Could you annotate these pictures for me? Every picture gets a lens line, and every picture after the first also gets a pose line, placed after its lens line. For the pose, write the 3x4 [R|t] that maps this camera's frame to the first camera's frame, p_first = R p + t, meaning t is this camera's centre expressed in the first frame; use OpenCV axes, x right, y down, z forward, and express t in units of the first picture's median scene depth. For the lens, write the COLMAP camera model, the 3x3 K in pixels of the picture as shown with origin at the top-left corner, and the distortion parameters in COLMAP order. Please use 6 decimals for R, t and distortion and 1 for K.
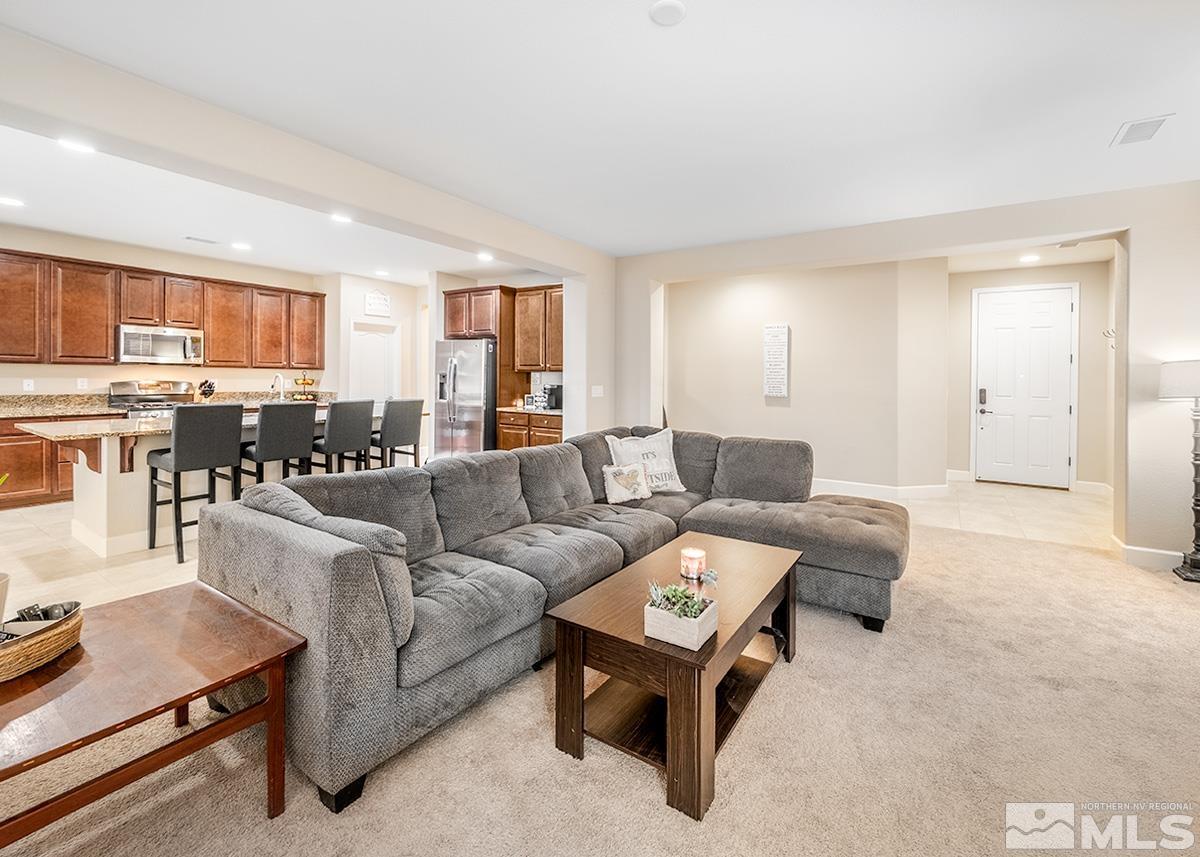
lens RADIAL K [[505.3, 0, 616.5], [0, 505.3, 382.1], [0, 0, 1]] dist [-0.001681, -0.000444]
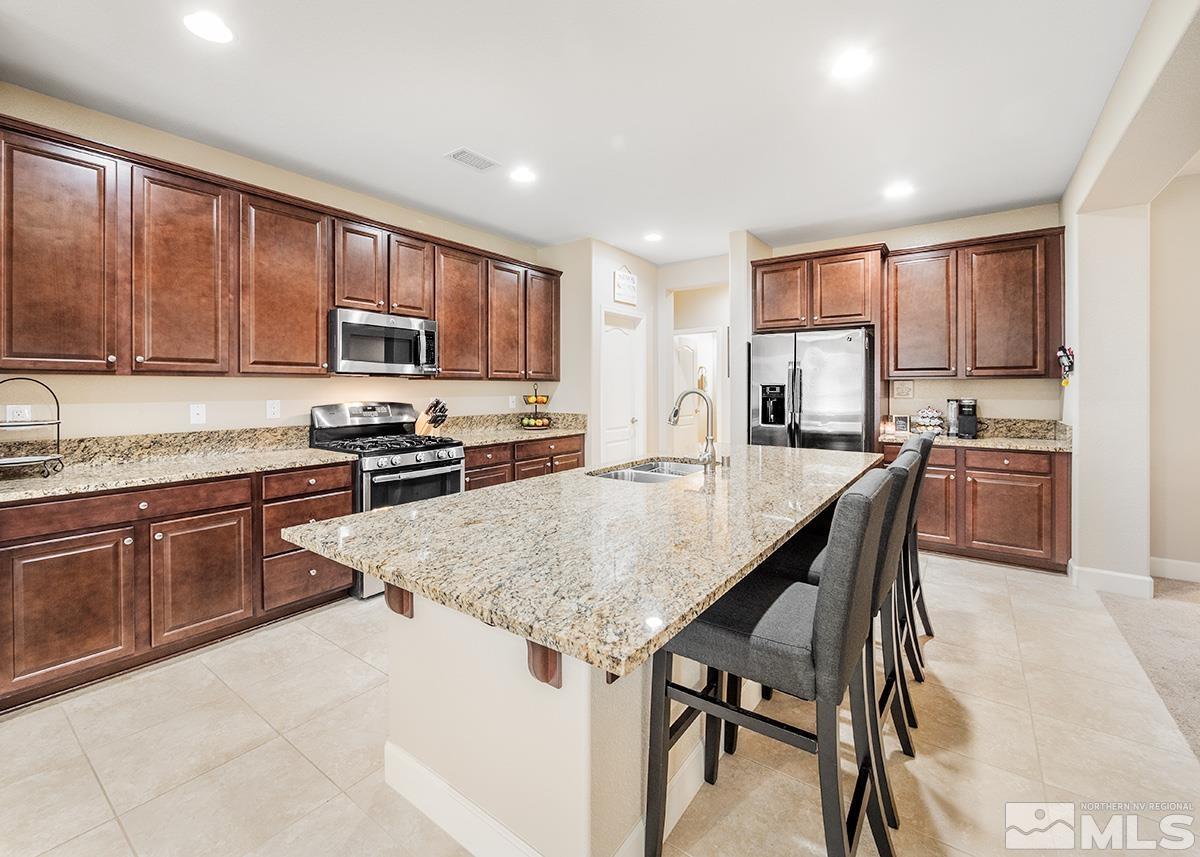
lens RADIAL K [[505.3, 0, 630.5], [0, 505.3, 388.0], [0, 0, 1]] dist [-0.001681, -0.000444]
pose [[0.999399, -0.013443, -0.031965, -0.560180], [0.013216, 0.999886, -0.007288, -0.011103], [0.032059, 0.006861, 0.999462, 0.378551]]
